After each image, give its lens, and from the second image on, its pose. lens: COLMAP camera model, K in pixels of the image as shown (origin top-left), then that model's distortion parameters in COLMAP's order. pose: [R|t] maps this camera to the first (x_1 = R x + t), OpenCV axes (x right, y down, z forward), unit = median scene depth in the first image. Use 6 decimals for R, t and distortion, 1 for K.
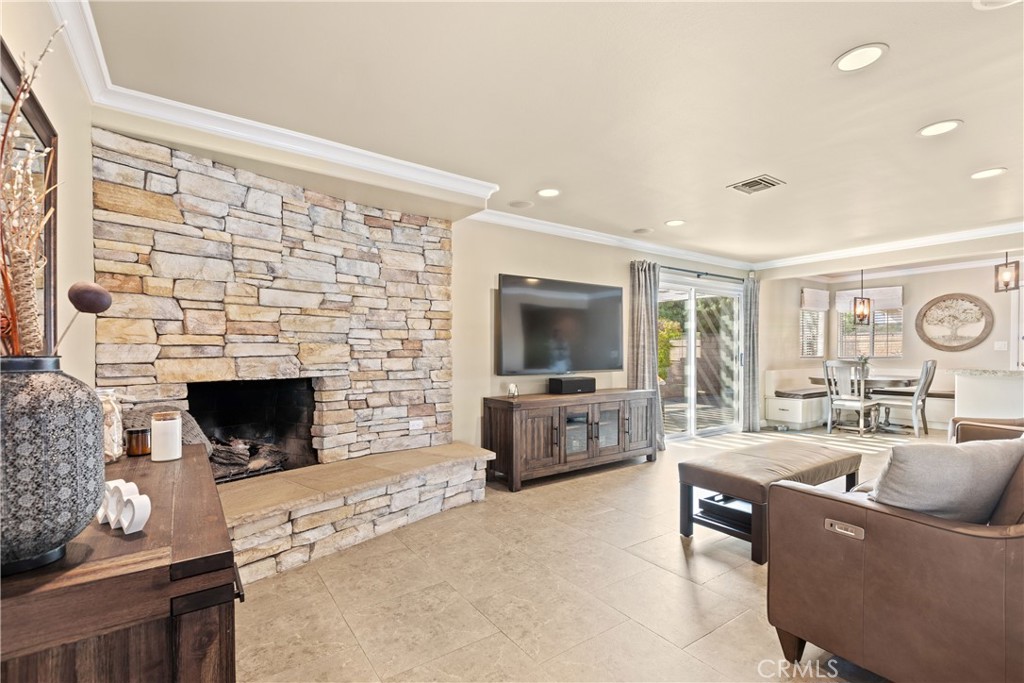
lens RADIAL K [[462.8, 0, 513.4], [0, 462.8, 356.6], [0, 0, 1]] dist [0.000850, 0.000014]
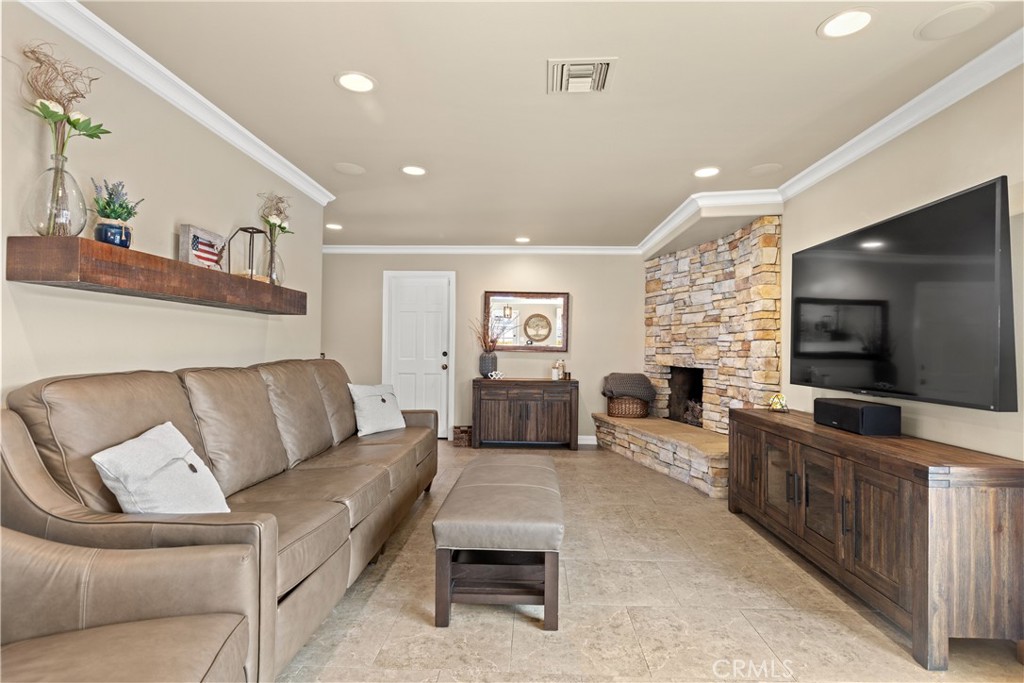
lens RADIAL K [[519.9, 0, 511.5], [0, 519.9, 340.8], [0, 0, 1]] dist [0.000184, 0.000038]
pose [[-0.612631, -0.014838, -0.790230, 1.220419], [-0.016821, 0.999842, -0.005733, -0.023518], [0.790190, 0.009780, -0.612784, 1.483466]]
